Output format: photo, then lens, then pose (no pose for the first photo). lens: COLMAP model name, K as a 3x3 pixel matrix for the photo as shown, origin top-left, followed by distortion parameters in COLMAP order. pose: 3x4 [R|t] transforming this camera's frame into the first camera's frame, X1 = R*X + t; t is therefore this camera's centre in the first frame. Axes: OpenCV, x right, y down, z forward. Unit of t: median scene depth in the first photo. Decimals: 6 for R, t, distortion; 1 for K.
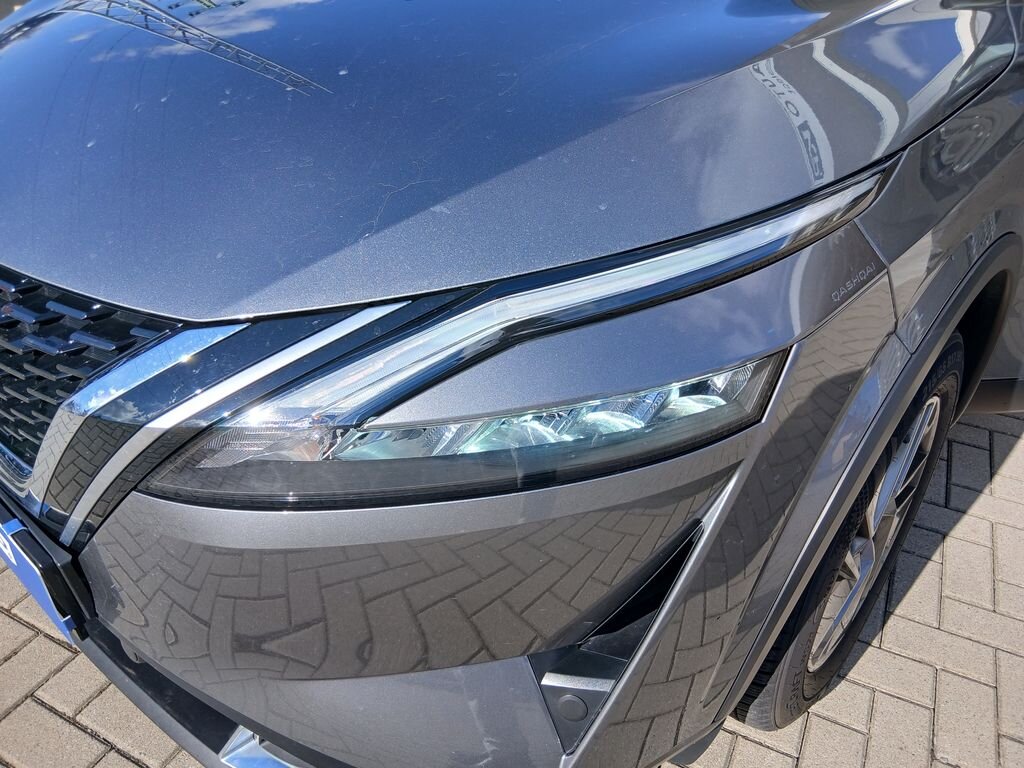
lens RADIAL K [[779.4, 0, 509.2], [0, 779.4, 390.8], [0, 0, 1]] dist [0.067252, -0.104344]
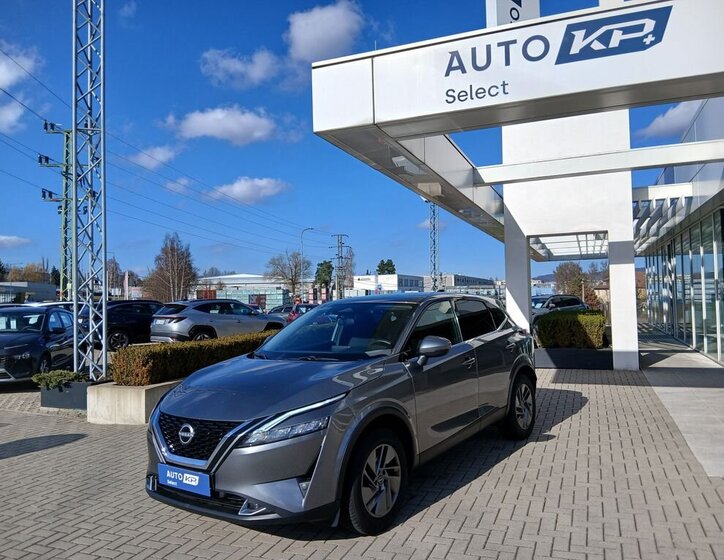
lens RADIAL K [[571.3, 0, 361.2], [0, 571.3, 272.6], [0, 0, 1]] dist [0.071690, -0.111978]
pose [[0.993902, -0.065943, 0.088372, 0.243755], [0.104649, 0.816634, -0.567590, 1.720795], [-0.034739, 0.573377, 0.818555, -3.714950]]
